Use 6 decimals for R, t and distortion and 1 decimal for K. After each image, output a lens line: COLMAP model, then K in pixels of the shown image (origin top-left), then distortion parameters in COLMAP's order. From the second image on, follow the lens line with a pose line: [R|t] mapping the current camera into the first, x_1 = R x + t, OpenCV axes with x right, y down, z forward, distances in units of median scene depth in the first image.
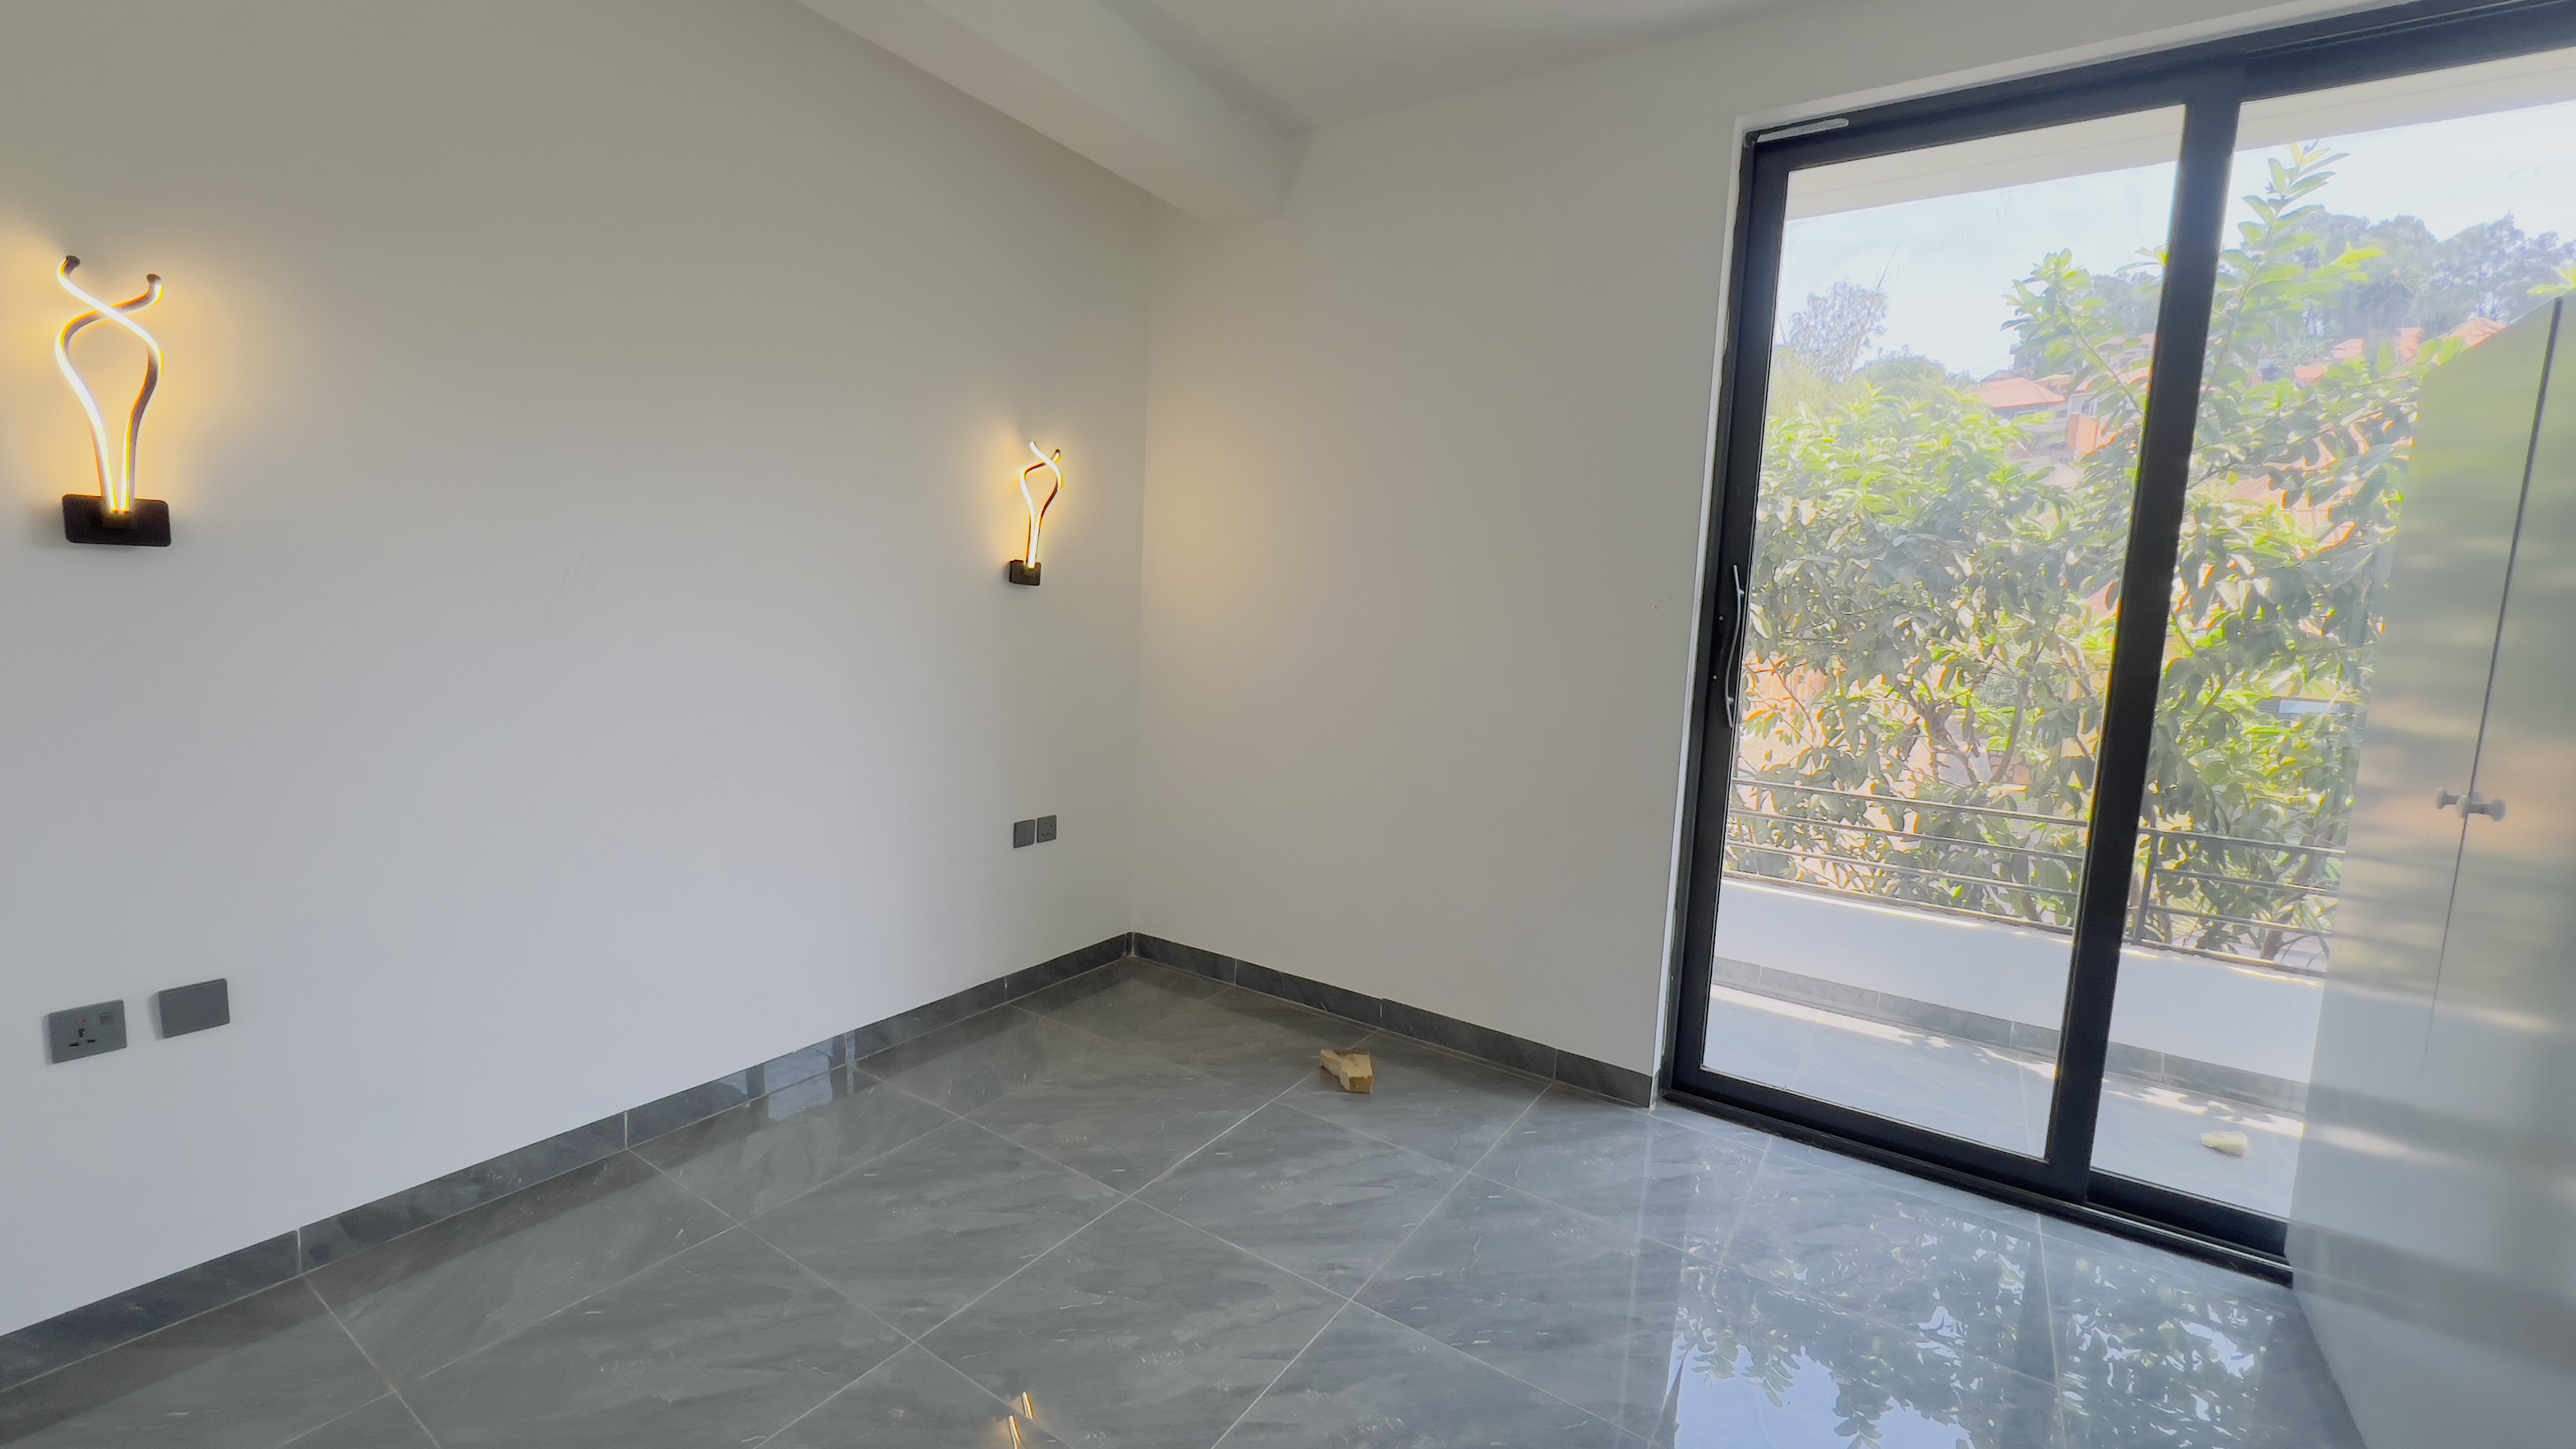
lens RADIAL K [[1027.2, 0, 1282.4], [0, 1027.2, 712.5], [0, 0, 1]] dist [-0.012711, 0.004554]
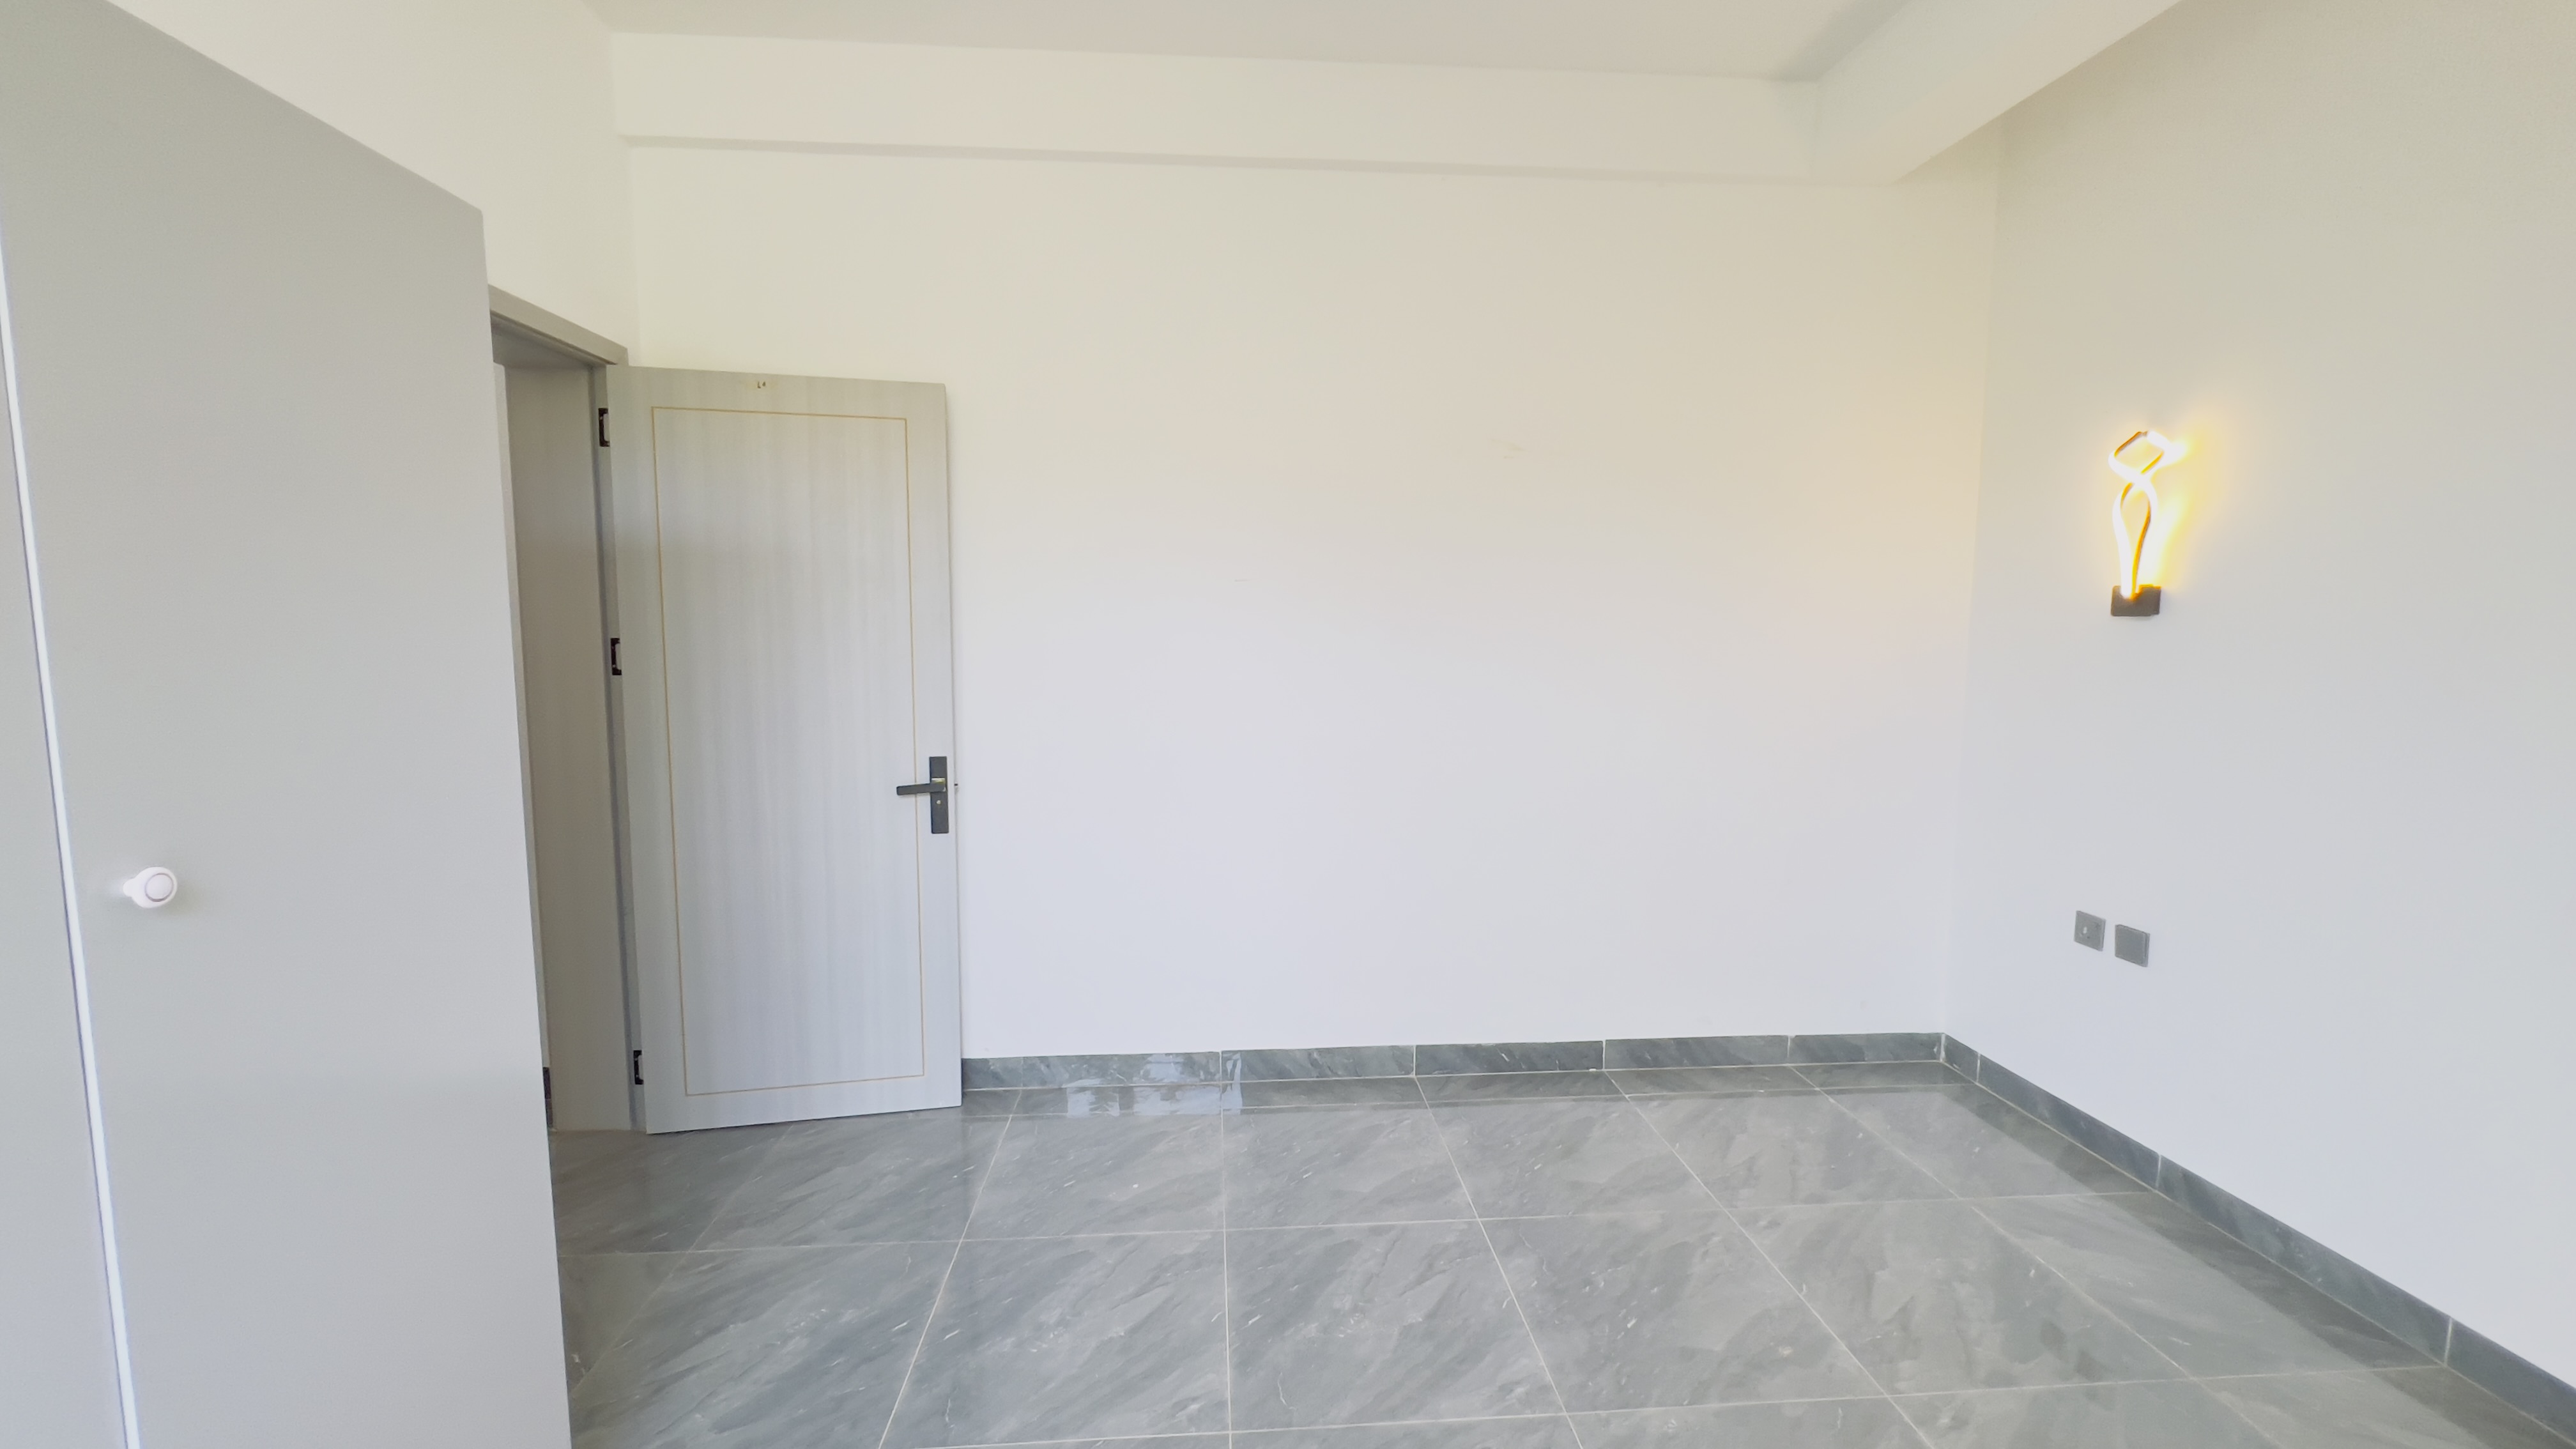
lens RADIAL K [[1044.1, 0, 1278.9], [0, 1044.1, 719.5], [0, 0, 1]] dist [-0.000023, 0.000016]
pose [[-0.779495, 0.004855, -0.626389, 0.748366], [-0.123845, 0.979037, 0.161705, -0.102365], [0.614043, 0.203624, -0.762554, 1.300109]]
